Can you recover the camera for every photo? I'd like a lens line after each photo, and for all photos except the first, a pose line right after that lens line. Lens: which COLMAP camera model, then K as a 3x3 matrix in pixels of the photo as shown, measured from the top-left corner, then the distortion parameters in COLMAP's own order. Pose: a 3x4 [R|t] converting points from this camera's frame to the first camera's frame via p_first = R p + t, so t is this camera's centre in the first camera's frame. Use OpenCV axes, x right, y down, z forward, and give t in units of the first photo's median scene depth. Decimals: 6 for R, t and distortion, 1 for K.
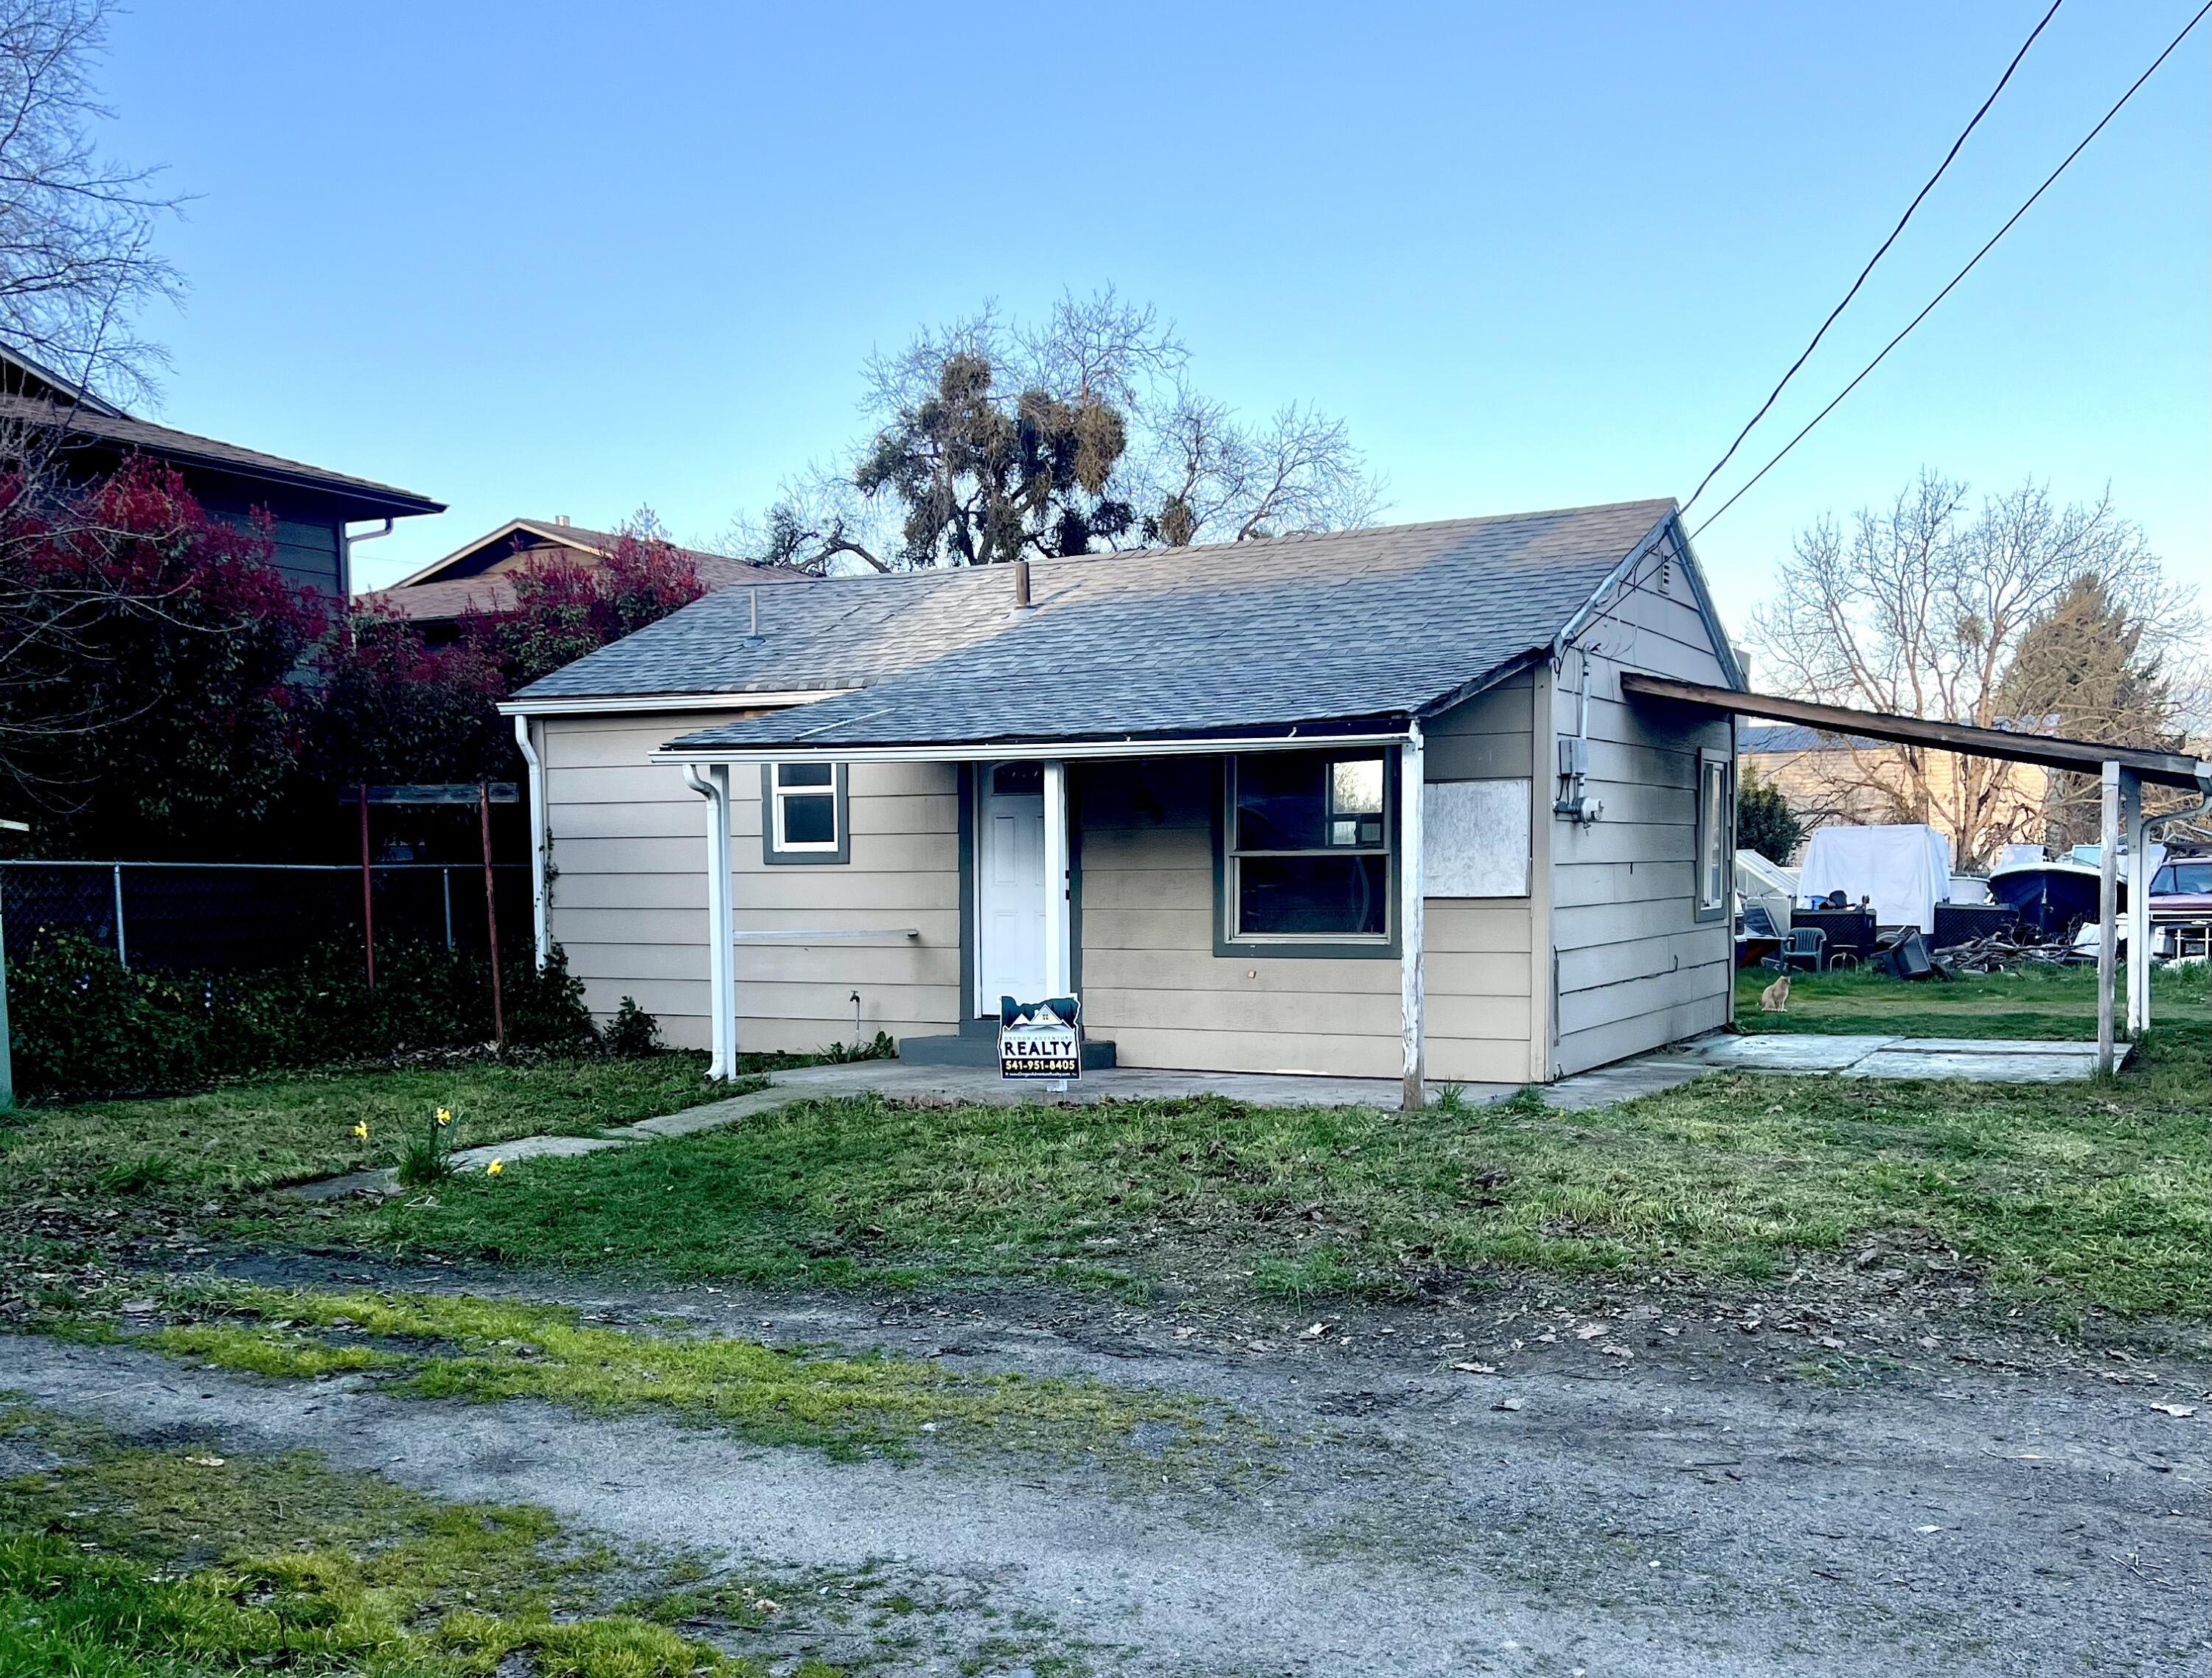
lens RADIAL K [[2334.6, 0, 1103.6], [0, 2334.6, 991.0], [0, 0, 1]] dist [0.051757, -0.011139]
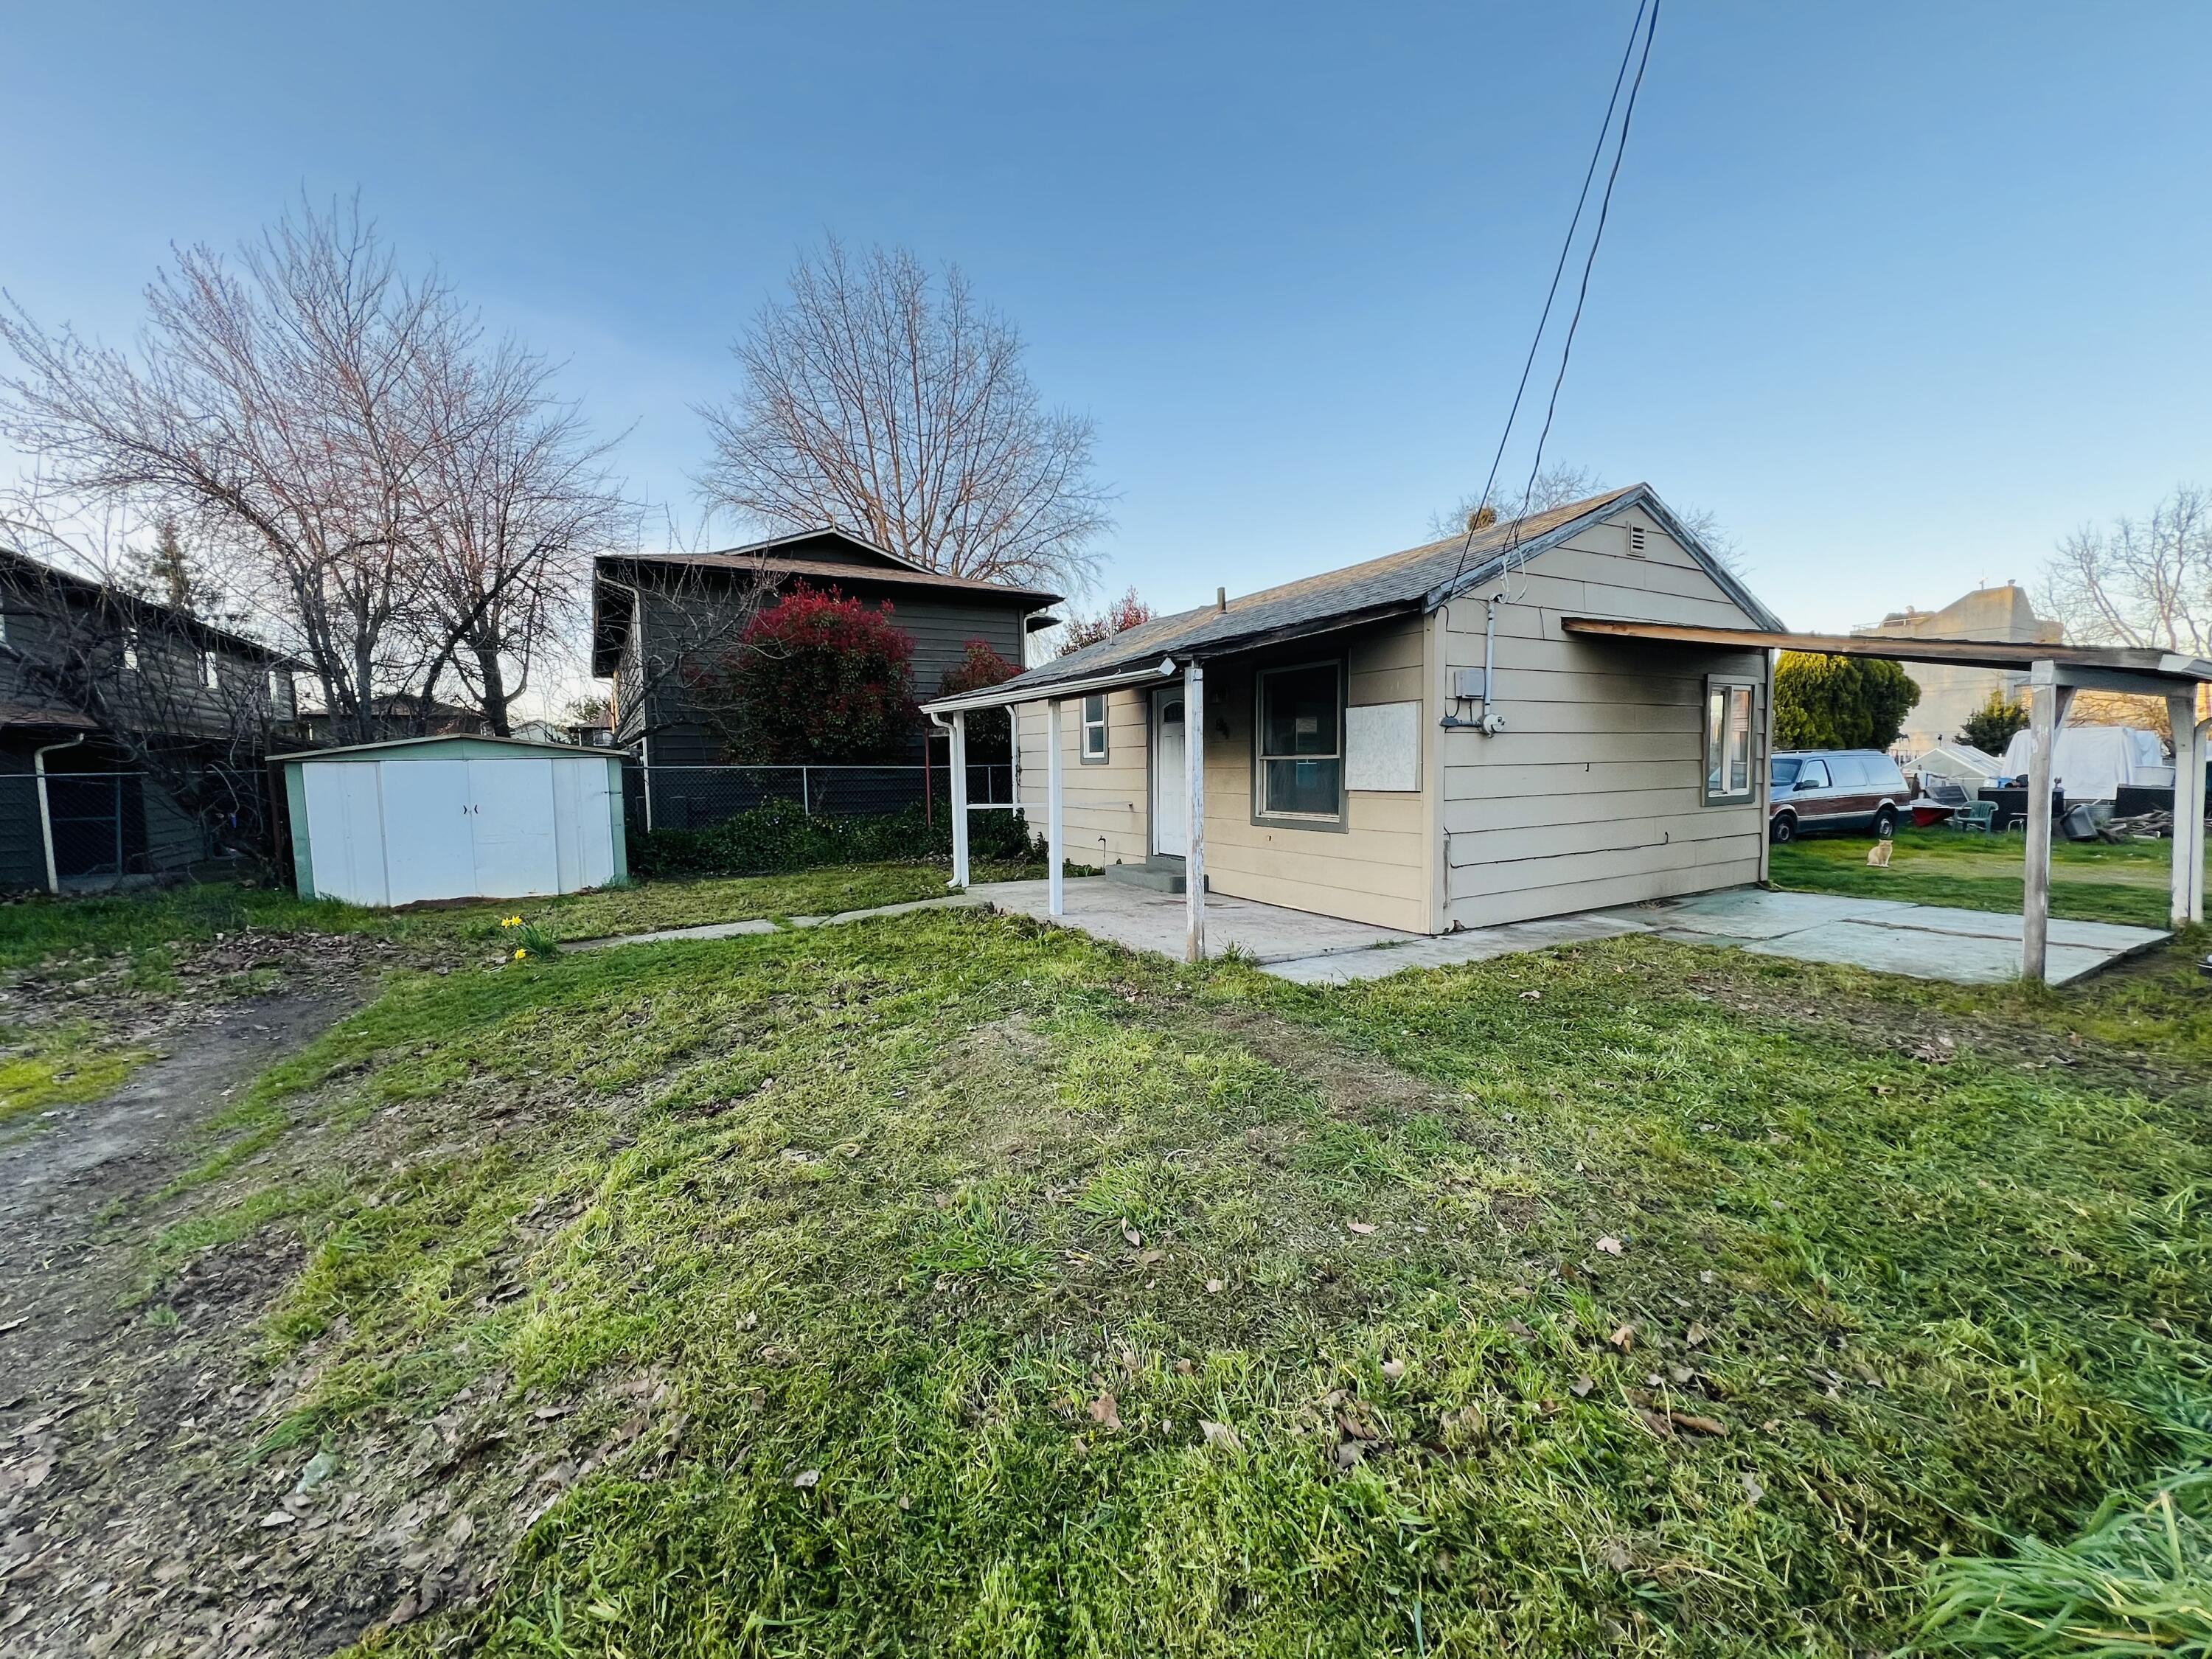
lens RADIAL K [[884.1, 0, 1100.8], [0, 884.1, 828.4], [0, 0, 1]] dist [-0.001874, -0.000588]
pose [[0.826903, 0.040132, -0.560910, 0.270764], [-0.023833, 0.999055, 0.036346, -0.029206], [0.561839, -0.016687, 0.827078, 0.422256]]
